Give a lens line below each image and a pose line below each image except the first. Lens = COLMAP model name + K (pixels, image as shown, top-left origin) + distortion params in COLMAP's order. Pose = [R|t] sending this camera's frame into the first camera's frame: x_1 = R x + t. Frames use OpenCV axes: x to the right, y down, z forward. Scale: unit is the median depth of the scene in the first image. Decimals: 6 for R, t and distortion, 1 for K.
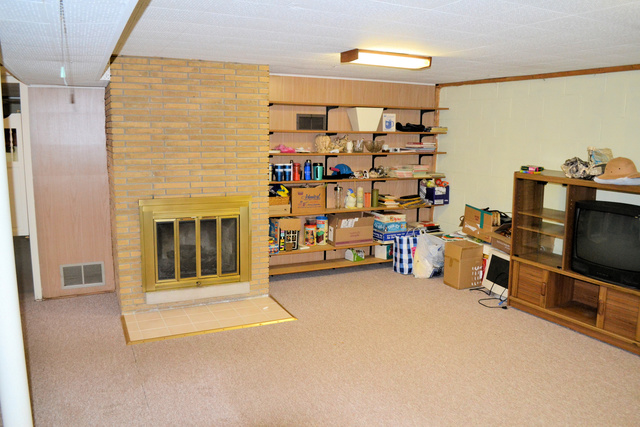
lens RADIAL K [[509.0, 0, 320.0], [0, 509.0, 213.5], [0, 0, 1]] dist [-0.069873, 0.001570]
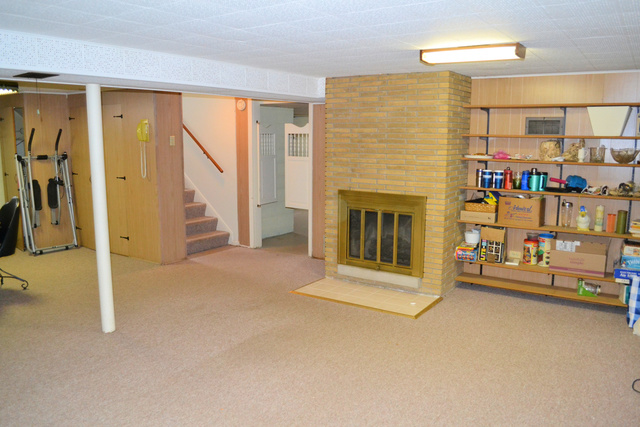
lens RADIAL K [[509.0, 0, 320.0], [0, 509.0, 213.5], [0, 0, 1]] dist [-0.069873, 0.001570]
pose [[0.515576, 0.118346, -0.848631, 0.664947], [-0.134739, 0.989292, 0.056102, -0.030996], [0.846183, 0.085419, 0.526001, 0.272559]]
